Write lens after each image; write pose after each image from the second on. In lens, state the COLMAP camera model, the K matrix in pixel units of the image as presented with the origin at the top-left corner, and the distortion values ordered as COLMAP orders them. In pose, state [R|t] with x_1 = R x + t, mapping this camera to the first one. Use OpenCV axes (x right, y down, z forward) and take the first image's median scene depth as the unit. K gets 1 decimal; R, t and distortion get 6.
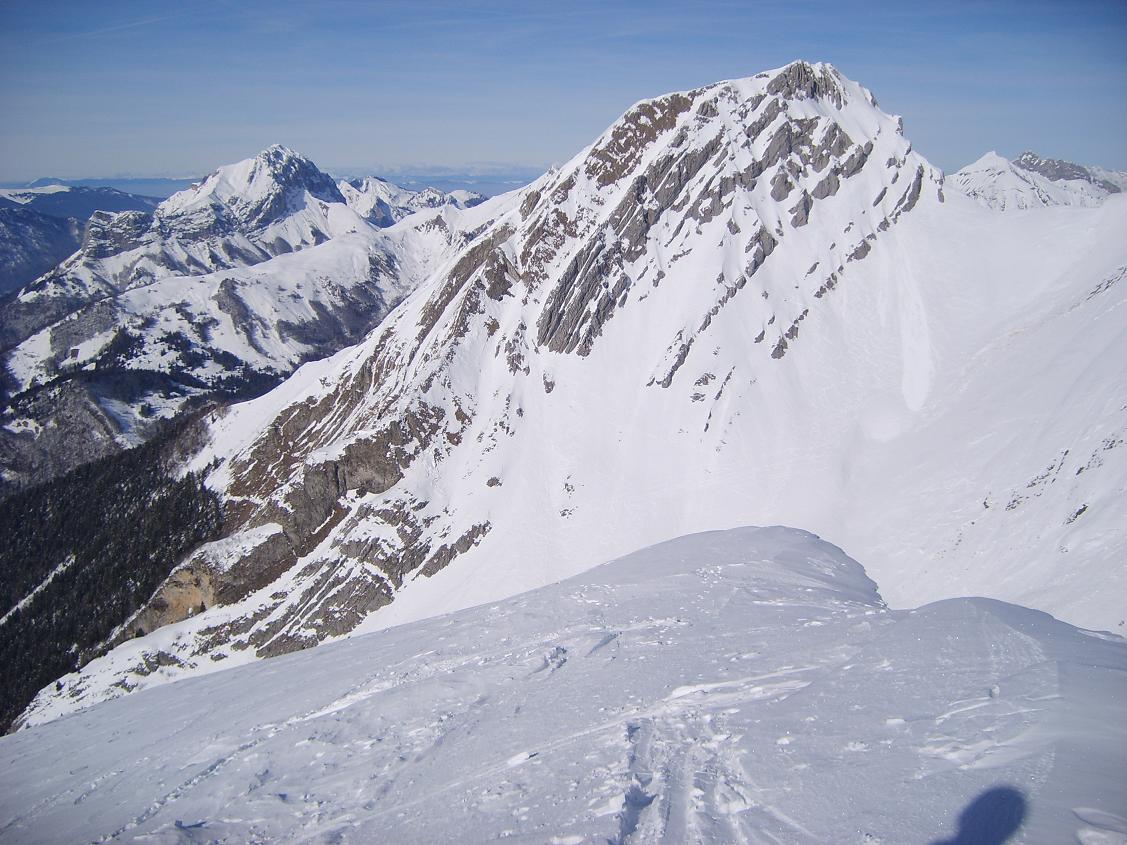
lens RADIAL K [[1170.8, 0, 562.4], [0, 1170.8, 424.5], [0, 0, 1]] dist [-0.092550, 0.000000]
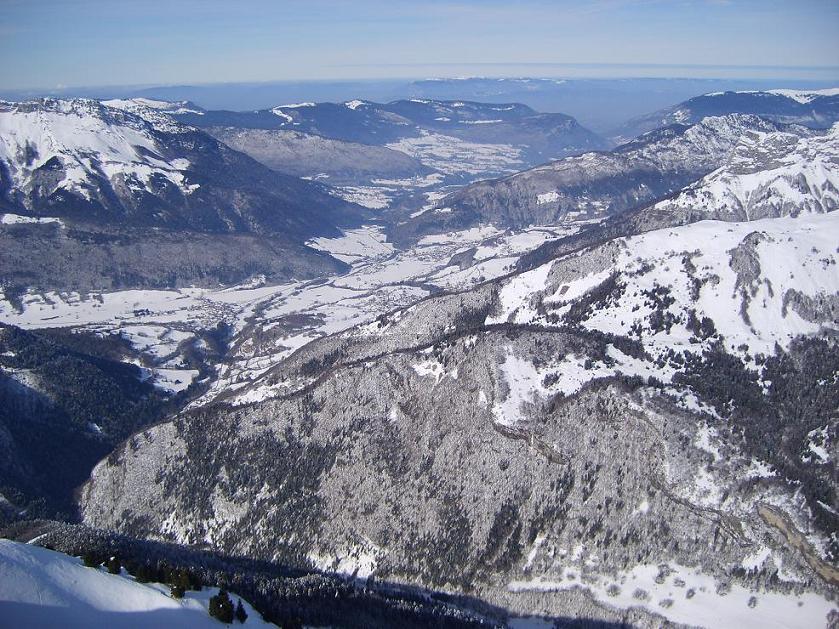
lens RADIAL K [[871.6, 0, 414.9], [0, 871.6, 317.6], [0, 0, 1]] dist [-0.092550, 0.000000]
pose [[0.616702, 0.212306, -0.758027, 0.053985], [-0.161178, 0.976599, 0.142395, -0.078964], [0.770520, 0.034362, 0.636489, 0.252119]]
